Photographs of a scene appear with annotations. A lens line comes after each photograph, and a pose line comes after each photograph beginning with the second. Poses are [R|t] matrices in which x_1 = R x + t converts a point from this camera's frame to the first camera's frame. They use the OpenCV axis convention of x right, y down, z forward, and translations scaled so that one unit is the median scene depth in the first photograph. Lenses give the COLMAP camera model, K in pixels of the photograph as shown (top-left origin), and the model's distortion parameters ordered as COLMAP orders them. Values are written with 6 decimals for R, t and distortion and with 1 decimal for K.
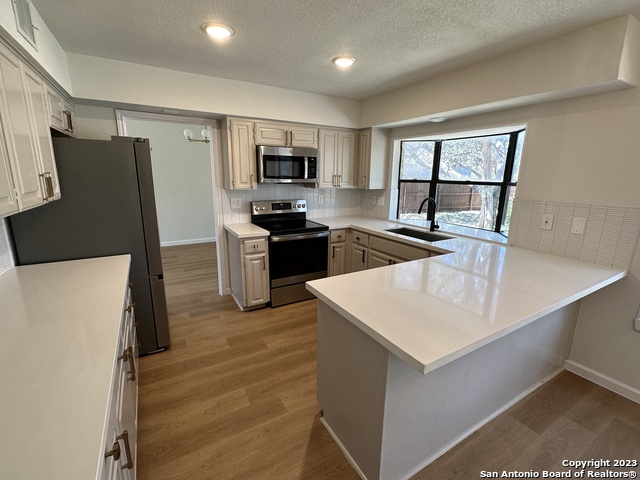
lens RADIAL K [[293.6, 0, 324.8], [0, 293.6, 236.8], [0, 0, 1]] dist [-0.002116, 0.001308]
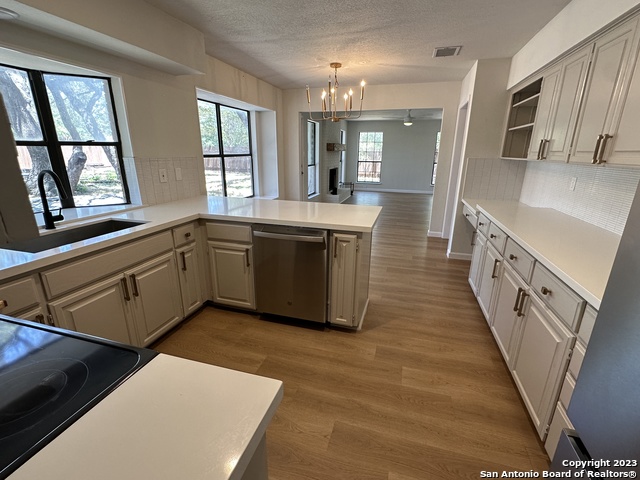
lens RADIAL K [[293.6, 0, 319.2], [0, 293.6, 239.4], [0, 0, 1]] dist [-0.002116, 0.001308]
pose [[-0.670583, -0.228425, 0.705791, -0.400513], [0.143159, 0.893681, 0.425253, -0.171389], [-0.727890, 0.386208, -0.566586, 0.960020]]
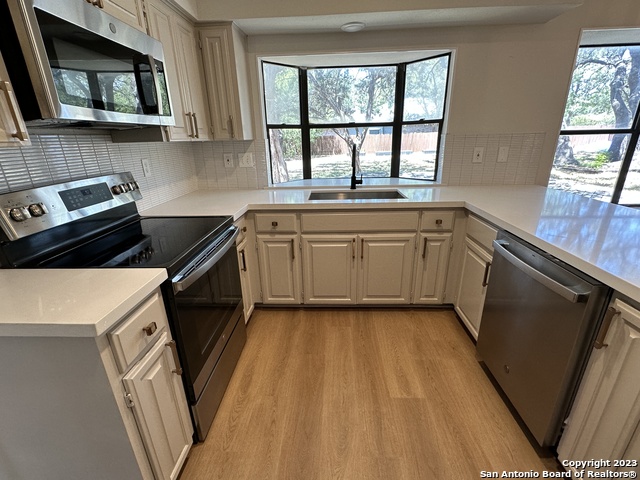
lens RADIAL K [[293.6, 0, 319.2], [0, 293.6, 238.0], [0, 0, 1]] dist [-0.002116, 0.001308]
pose [[0.554399, -0.298175, 0.777002, -0.325865], [0.207176, 0.953671, 0.218149, -0.083587], [-0.806052, 0.040035, 0.590490, 0.625627]]
